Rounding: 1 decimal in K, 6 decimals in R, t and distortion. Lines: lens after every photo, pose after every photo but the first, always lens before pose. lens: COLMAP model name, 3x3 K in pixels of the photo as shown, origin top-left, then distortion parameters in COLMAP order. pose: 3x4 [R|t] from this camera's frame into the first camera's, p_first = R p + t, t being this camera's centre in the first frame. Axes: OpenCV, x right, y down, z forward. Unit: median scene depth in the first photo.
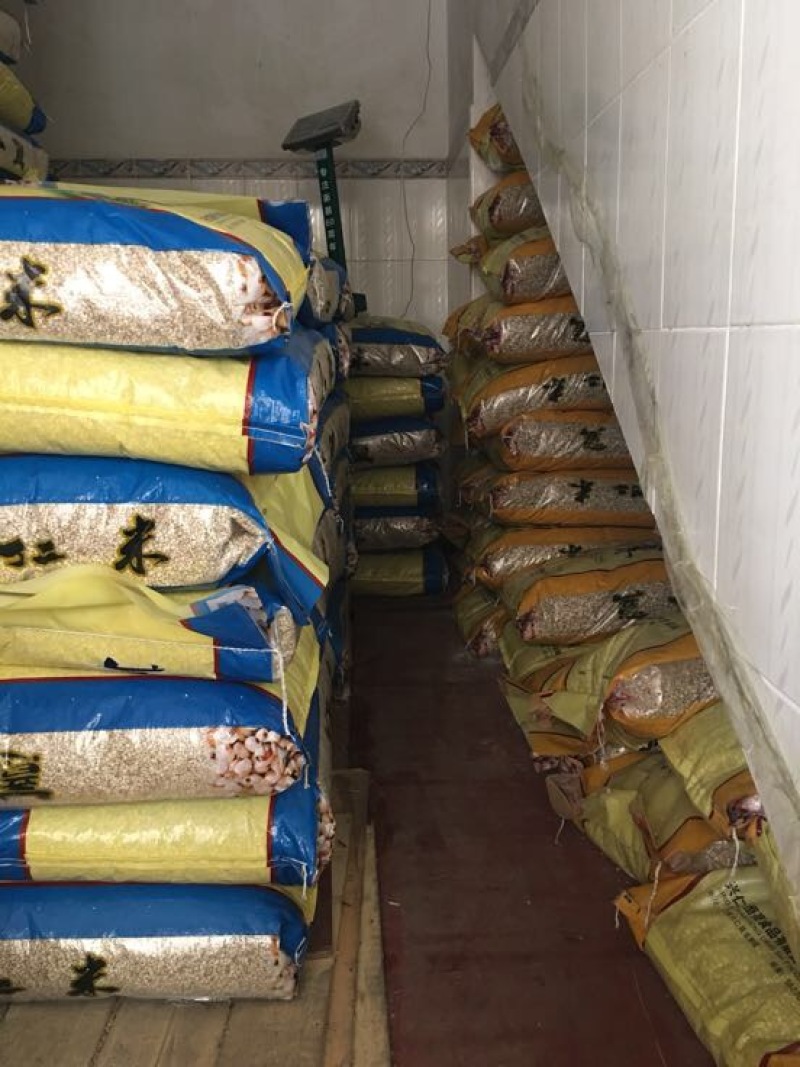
lens RADIAL K [[853.8, 0, 398.9], [0, 853.8, 532.1], [0, 0, 1]] dist [0.001047, -0.003726]
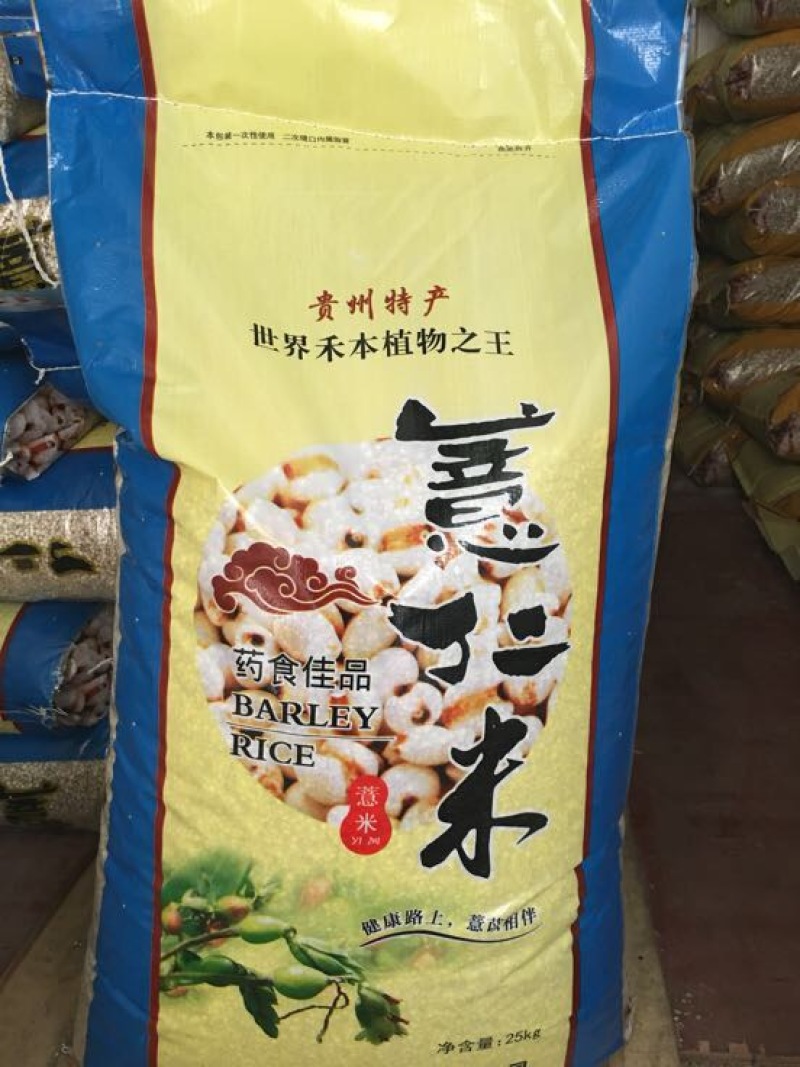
lens RADIAL K [[853.8, 0, 401.0], [0, 853.8, 534.2], [0, 0, 1]] dist [0.001047, -0.003726]
pose [[0.983211, 0.017588, -0.181624, -0.045787], [0.009967, 0.988681, 0.149698, 0.064358], [0.182201, -0.148995, 0.971907, 0.122689]]
